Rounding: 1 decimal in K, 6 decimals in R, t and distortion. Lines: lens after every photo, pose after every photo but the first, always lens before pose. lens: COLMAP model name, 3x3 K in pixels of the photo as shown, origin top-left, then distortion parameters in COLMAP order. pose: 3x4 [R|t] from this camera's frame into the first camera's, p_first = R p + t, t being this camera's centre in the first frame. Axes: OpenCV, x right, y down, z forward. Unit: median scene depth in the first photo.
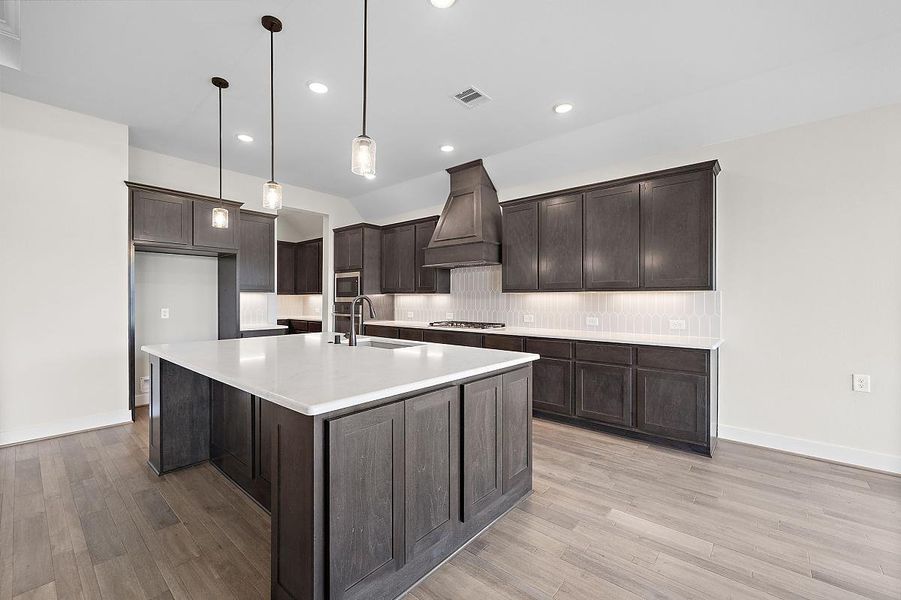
lens RADIAL K [[372.9, 0, 448.4], [0, 372.9, 296.9], [0, 0, 1]] dist [-0.001613, 0.000215]
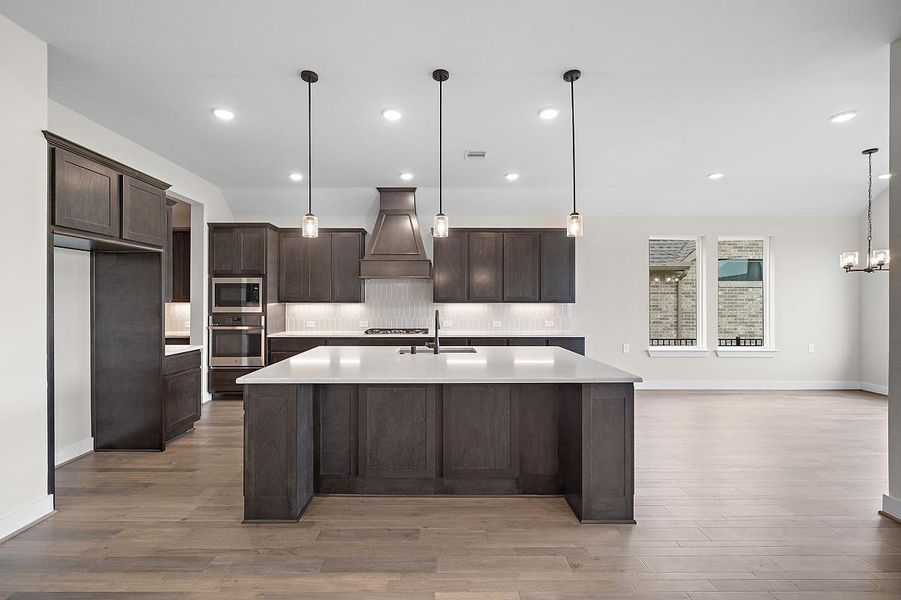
lens RADIAL K [[372.9, 0, 448.4], [0, 372.9, 296.9], [0, 0, 1]] dist [-0.001613, 0.000215]
pose [[0.752038, 0.006242, 0.659090, -0.555124], [-0.002523, 0.999975, -0.006591, -0.020673], [-0.659115, 0.003294, 0.752035, 0.057293]]
